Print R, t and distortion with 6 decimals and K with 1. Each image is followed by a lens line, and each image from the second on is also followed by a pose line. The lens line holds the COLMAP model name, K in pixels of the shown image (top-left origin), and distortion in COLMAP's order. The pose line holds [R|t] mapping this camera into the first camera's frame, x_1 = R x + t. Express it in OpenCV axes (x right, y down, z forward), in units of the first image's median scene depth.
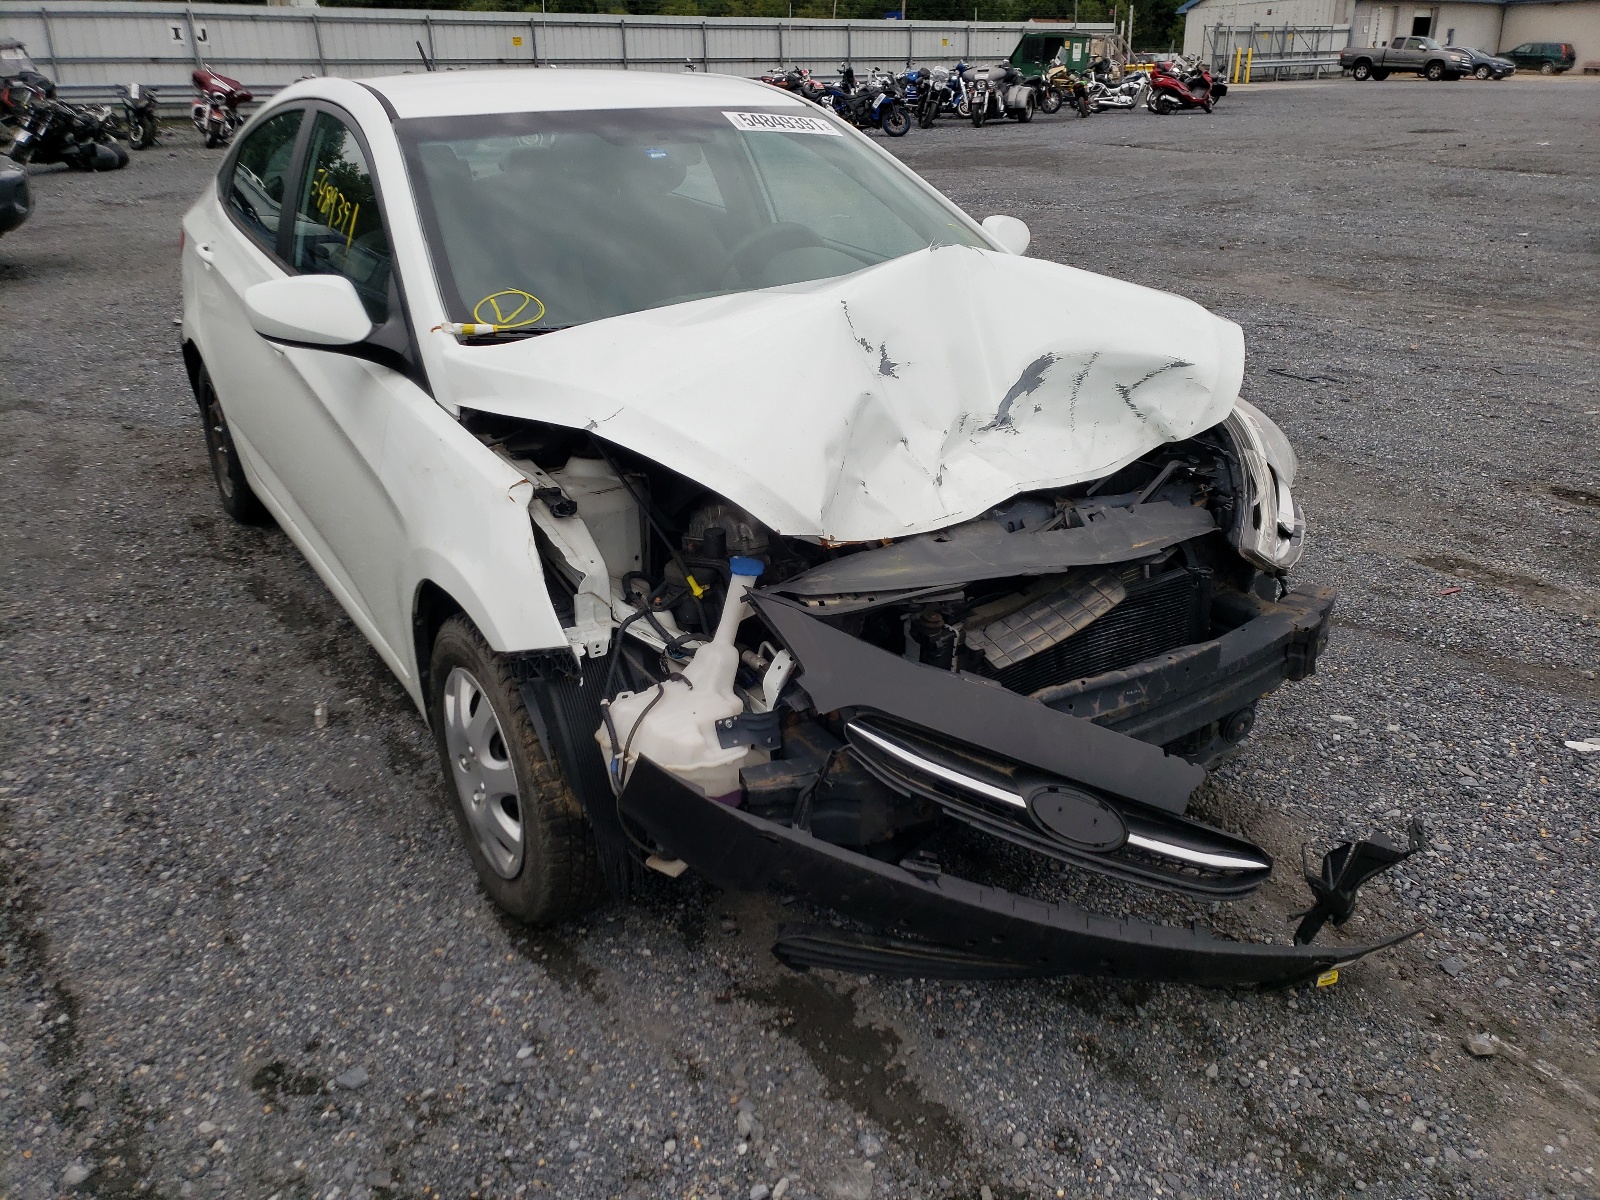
lens RADIAL K [[1230.2, 0, 800.0], [0, 1230.2, 600.0], [0, 0, 1]] dist [0.028375, -0.002208]
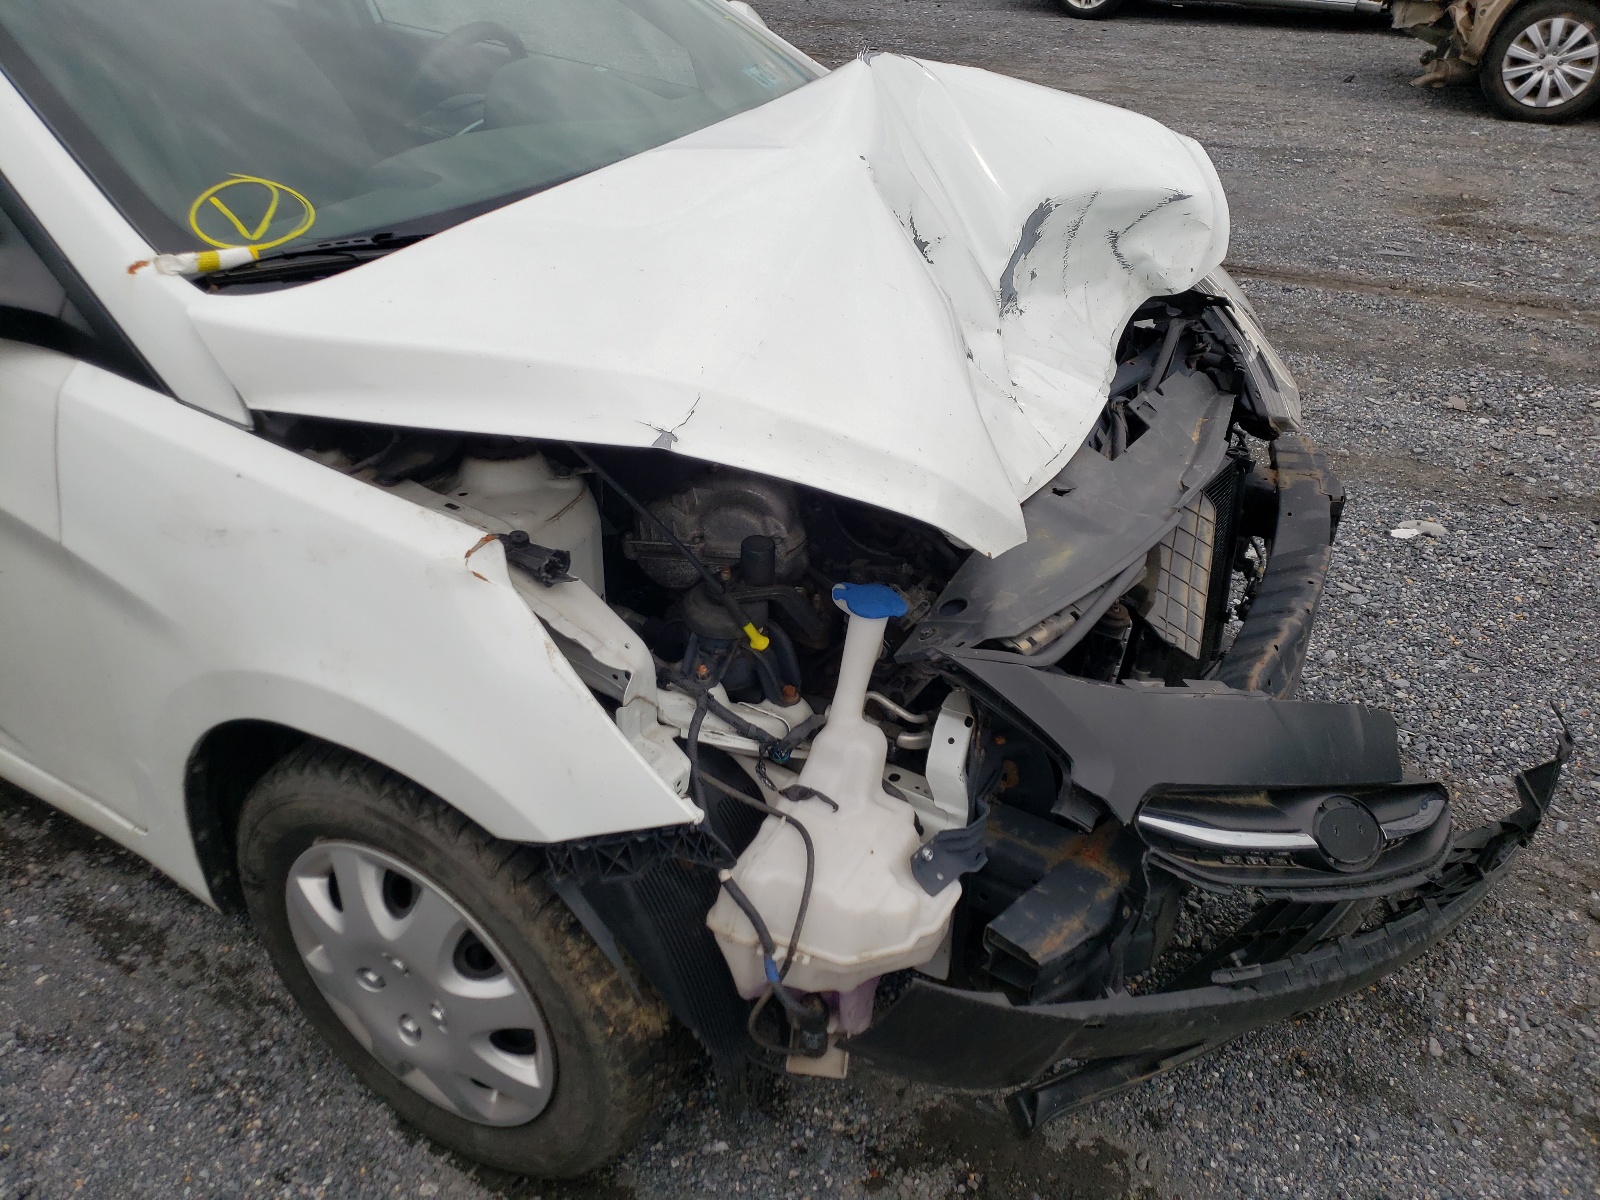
lens RADIAL K [[1253.2, 0, 799.8], [0, 1253.2, 570.4], [0, 0, 1]] dist [0.006198, 0.008910]
pose [[0.891619, -0.217263, 0.397257, -0.296381], [0.160579, 0.972059, 0.171218, -0.142992], [-0.423357, -0.088870, 0.901594, 0.377851]]
